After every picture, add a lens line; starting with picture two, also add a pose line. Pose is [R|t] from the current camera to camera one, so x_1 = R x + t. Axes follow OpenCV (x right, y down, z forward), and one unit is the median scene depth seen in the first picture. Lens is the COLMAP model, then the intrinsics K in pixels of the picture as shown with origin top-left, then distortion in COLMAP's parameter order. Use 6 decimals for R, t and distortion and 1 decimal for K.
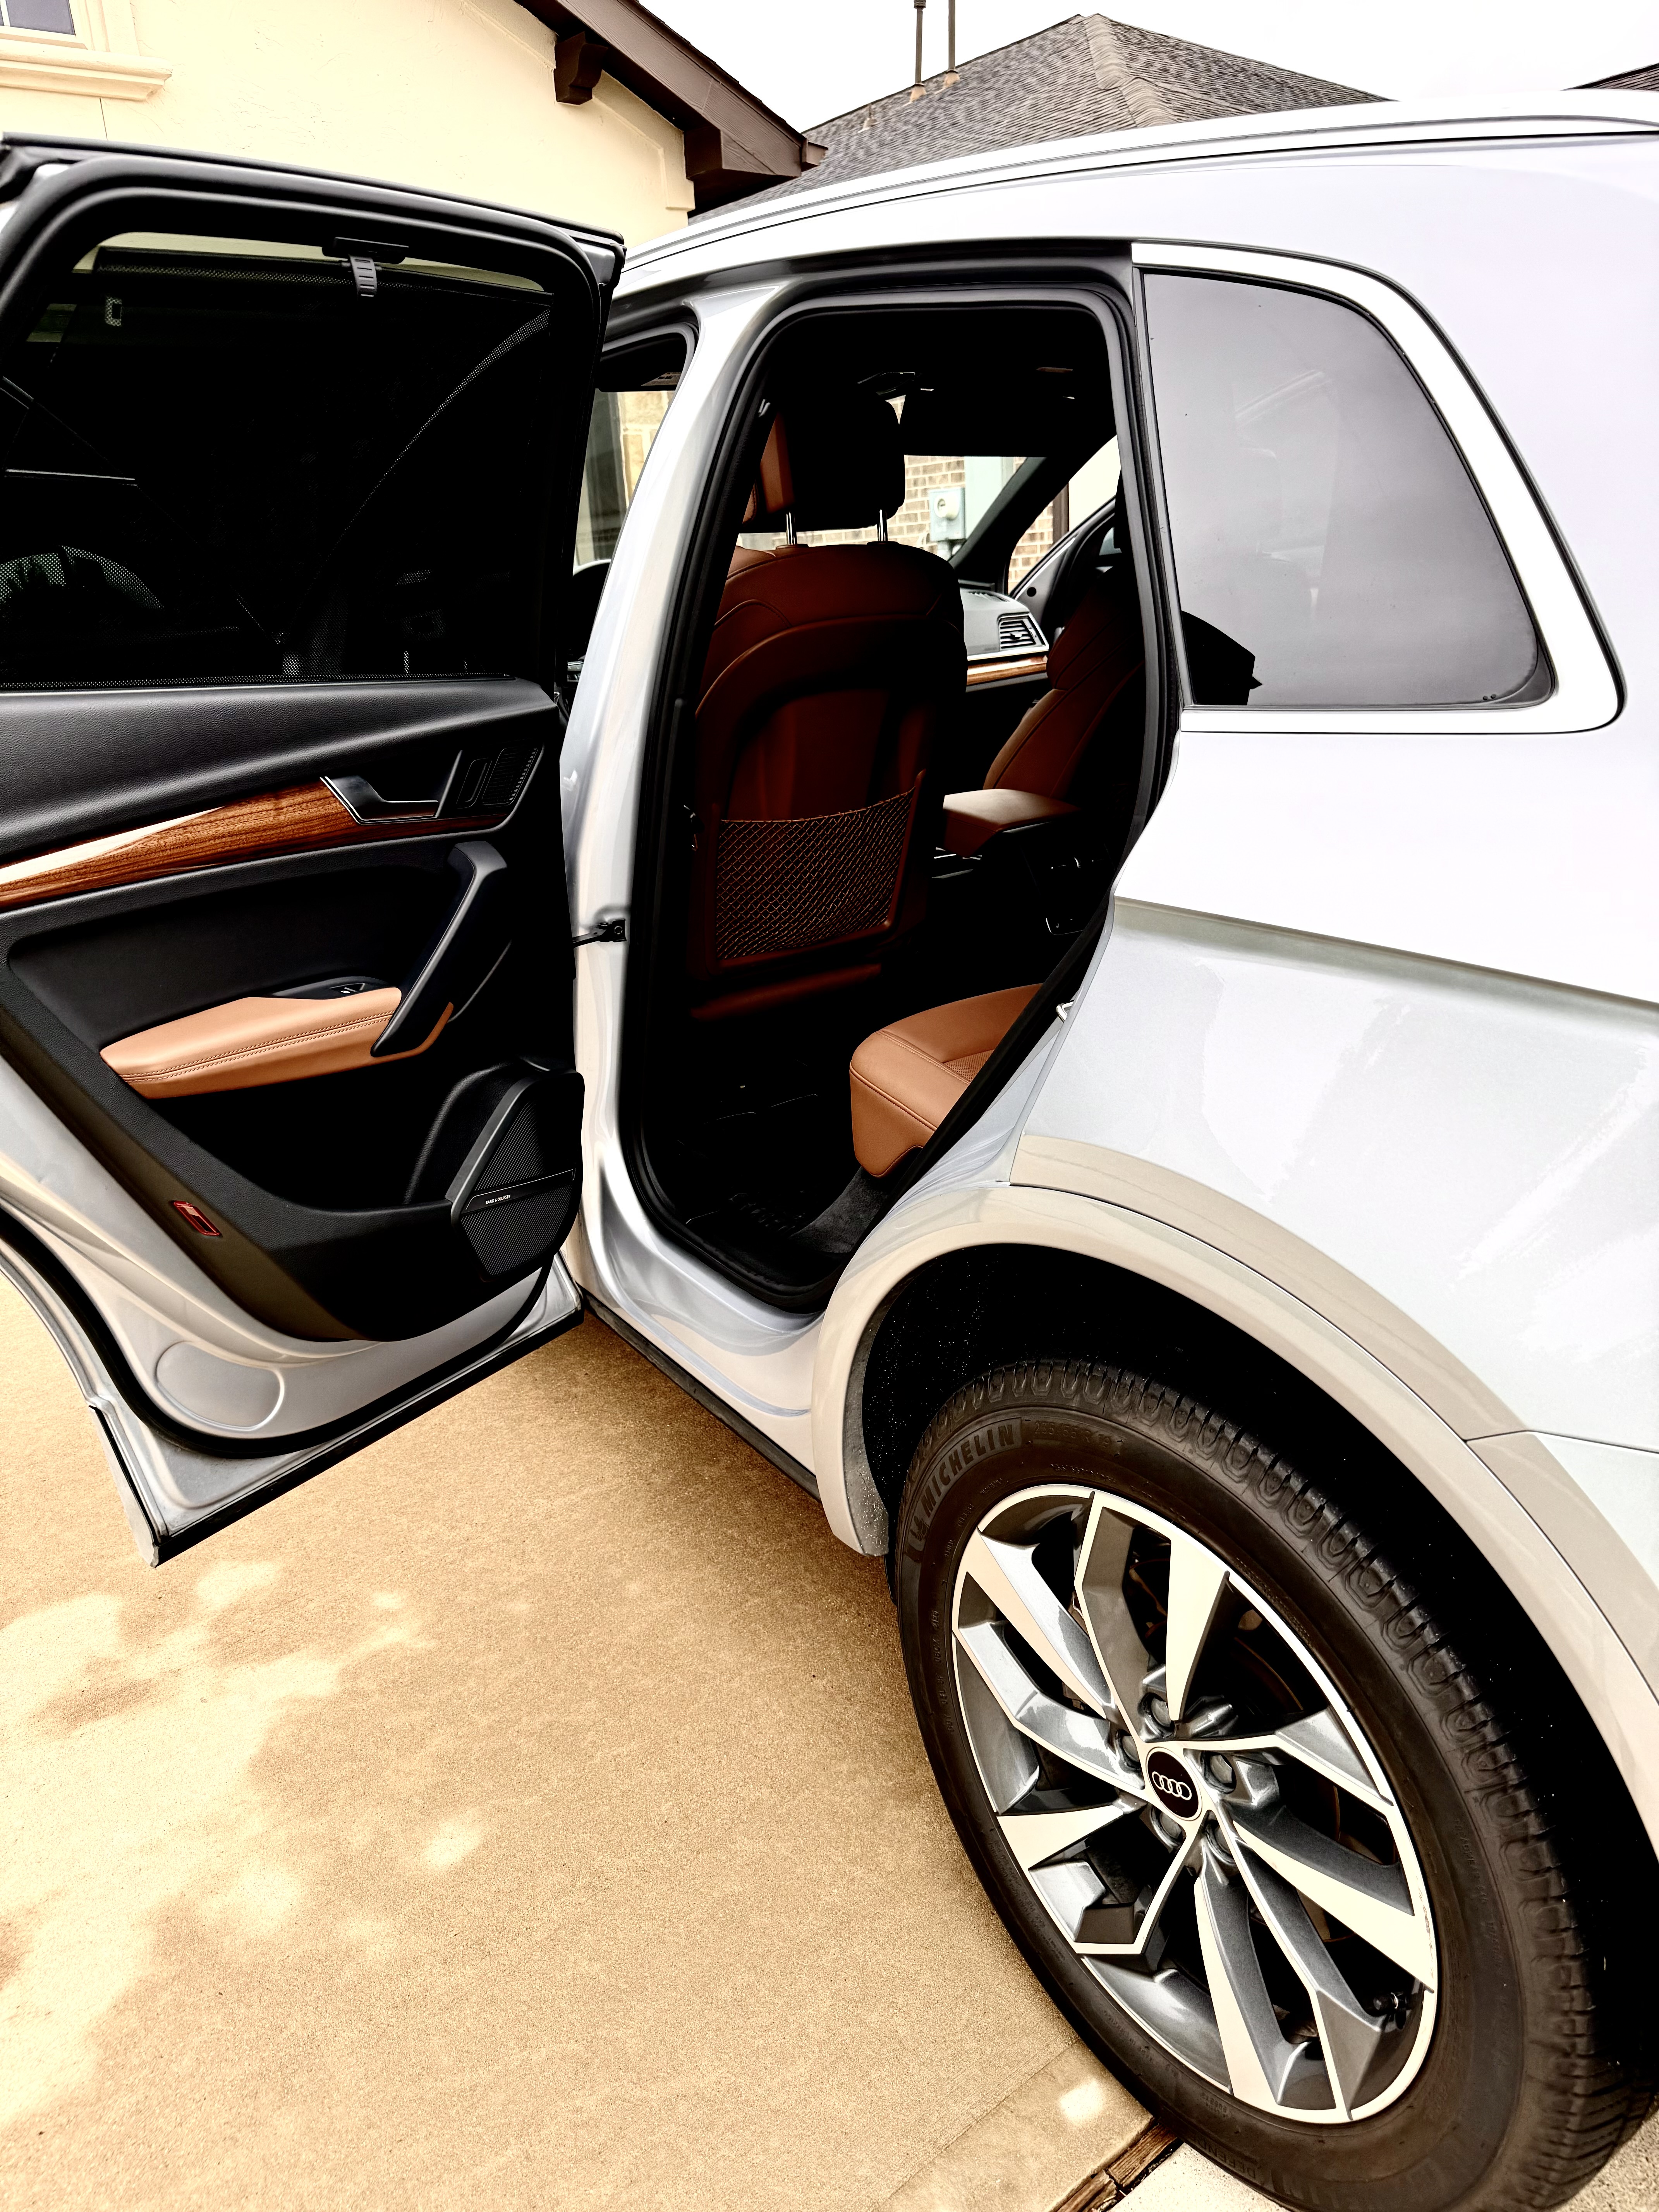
lens RADIAL K [[1535.3, 0, 829.5], [0, 1535.3, 1106.0], [0, 0, 1]] dist [0.079006, -0.092769]
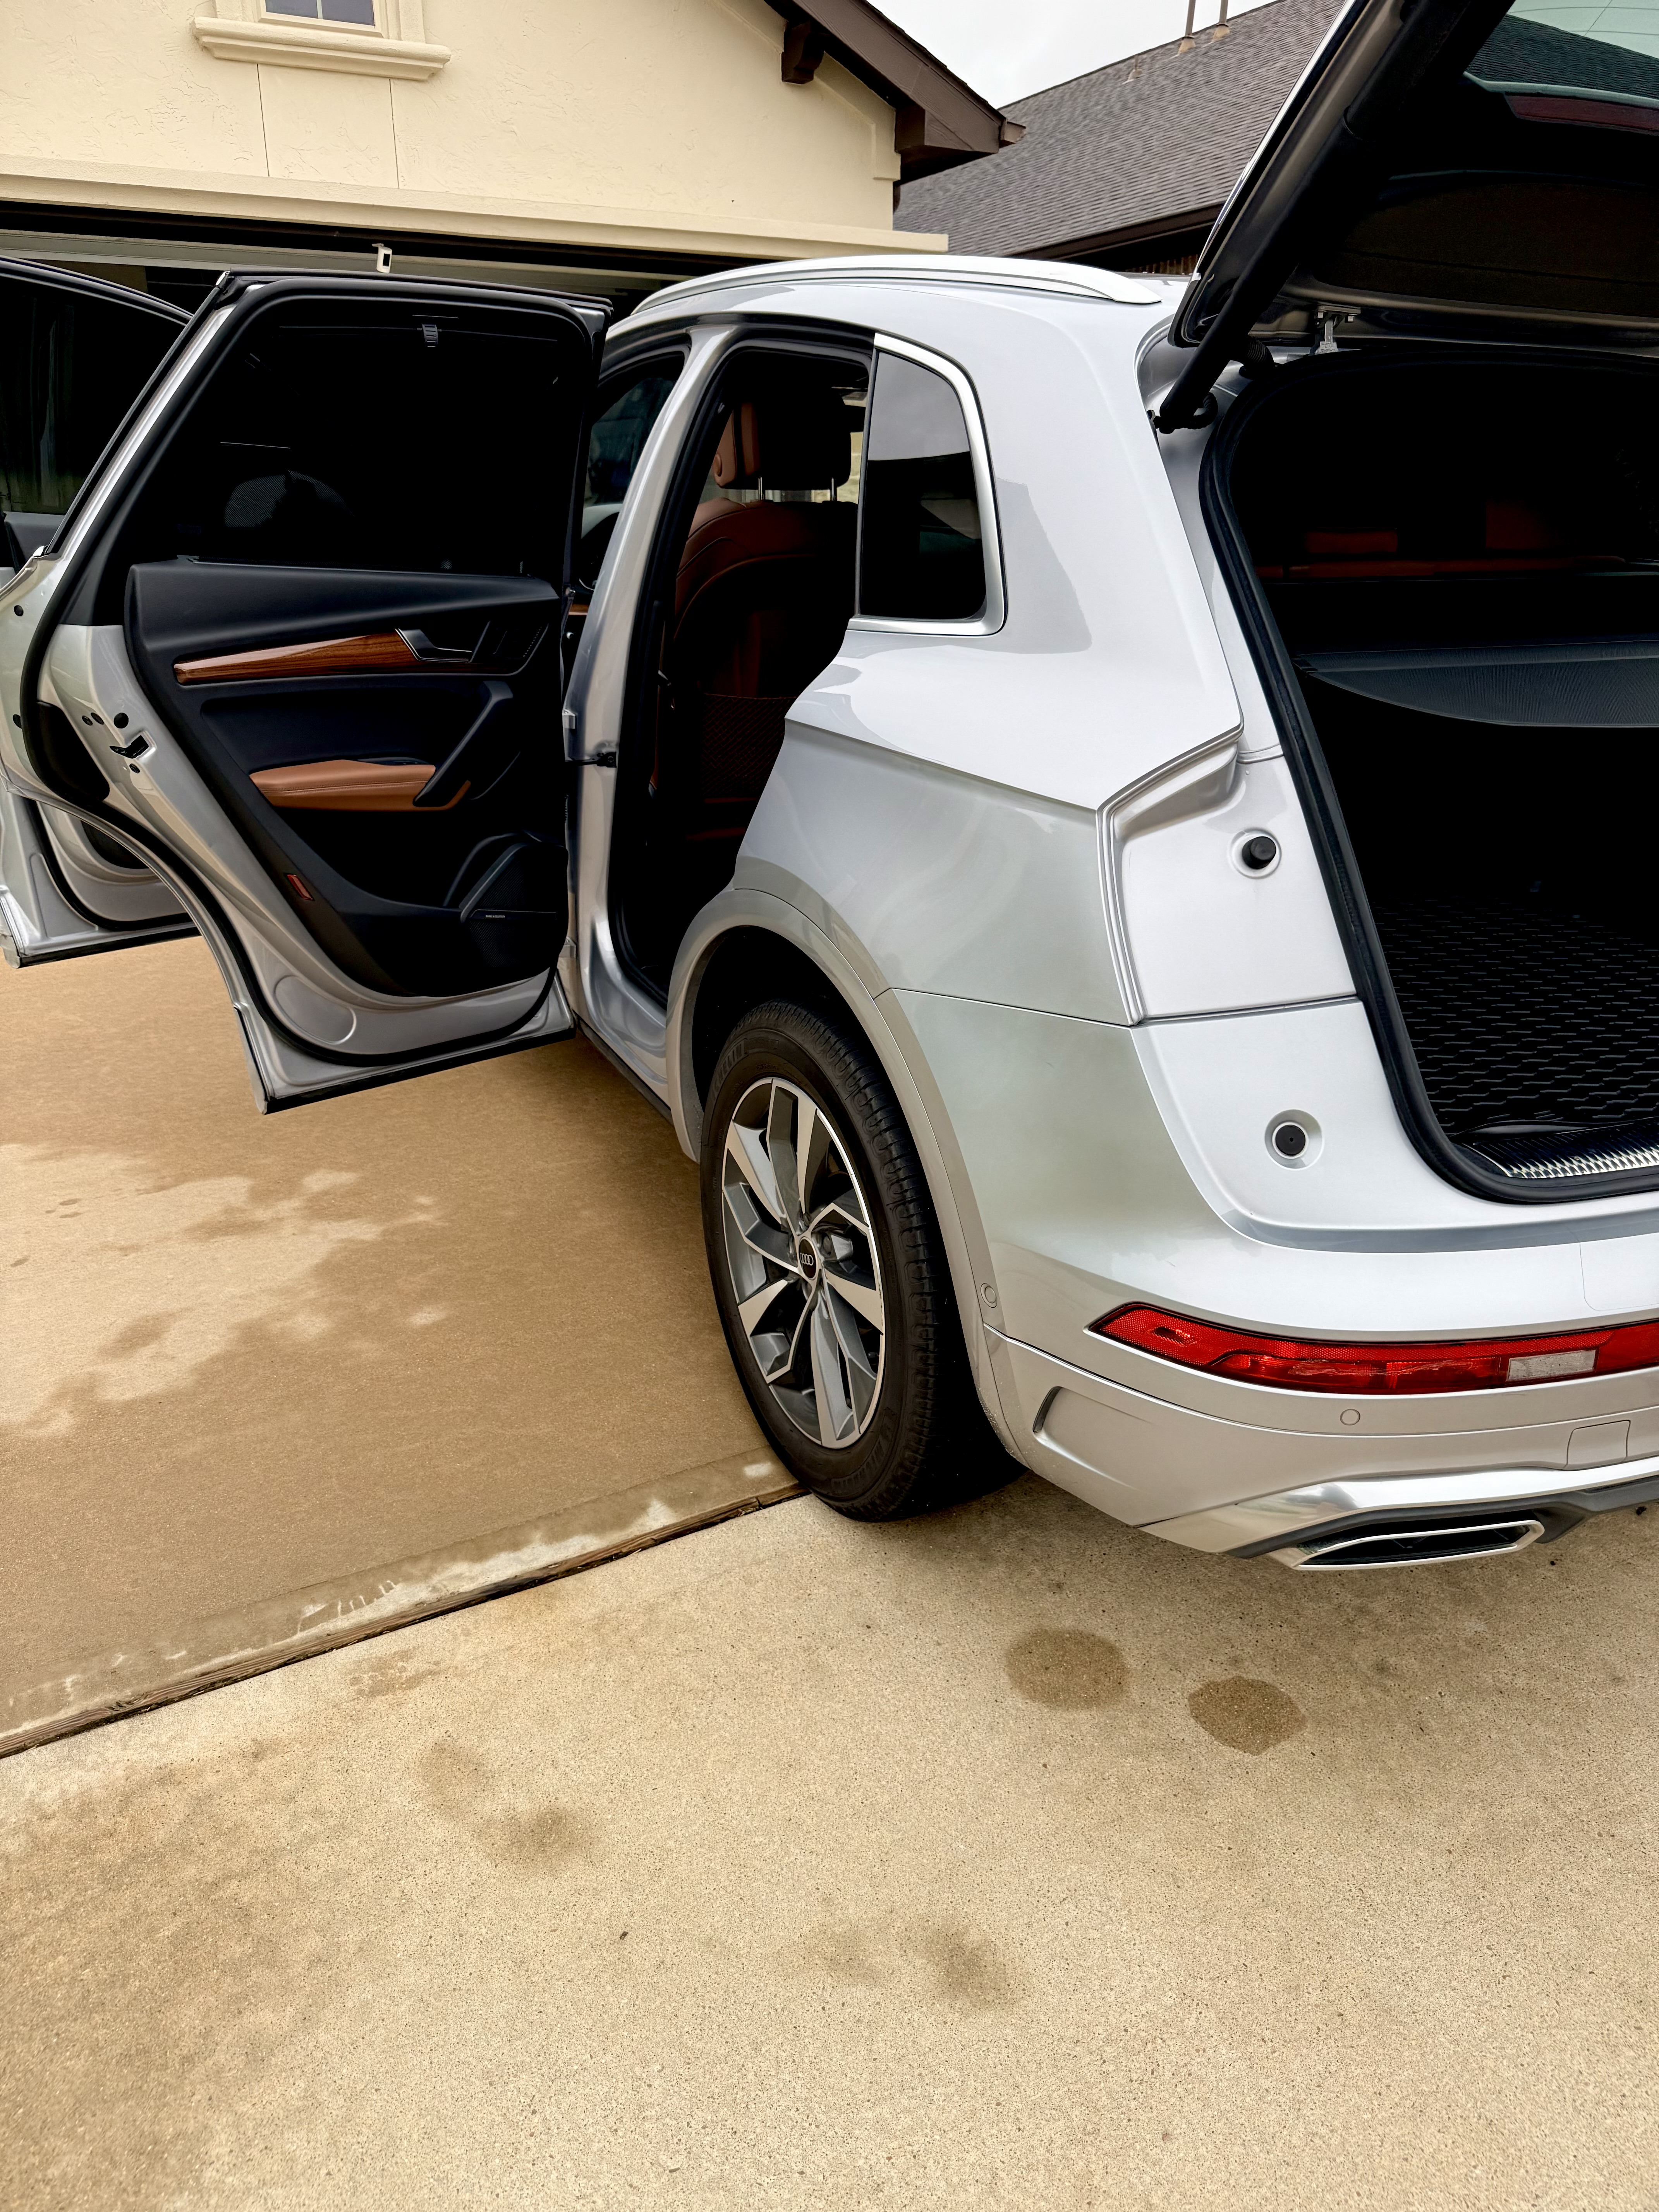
lens RADIAL K [[1569.4, 0, 832.0], [0, 1569.4, 1069.6], [0, 0, 1]] dist [0.160079, -0.227261]
pose [[0.984743, 0.103775, -0.139682, 0.367091], [-0.102594, 0.994600, 0.015646, 0.159014], [0.140551, -0.001076, 0.990073, -0.548116]]
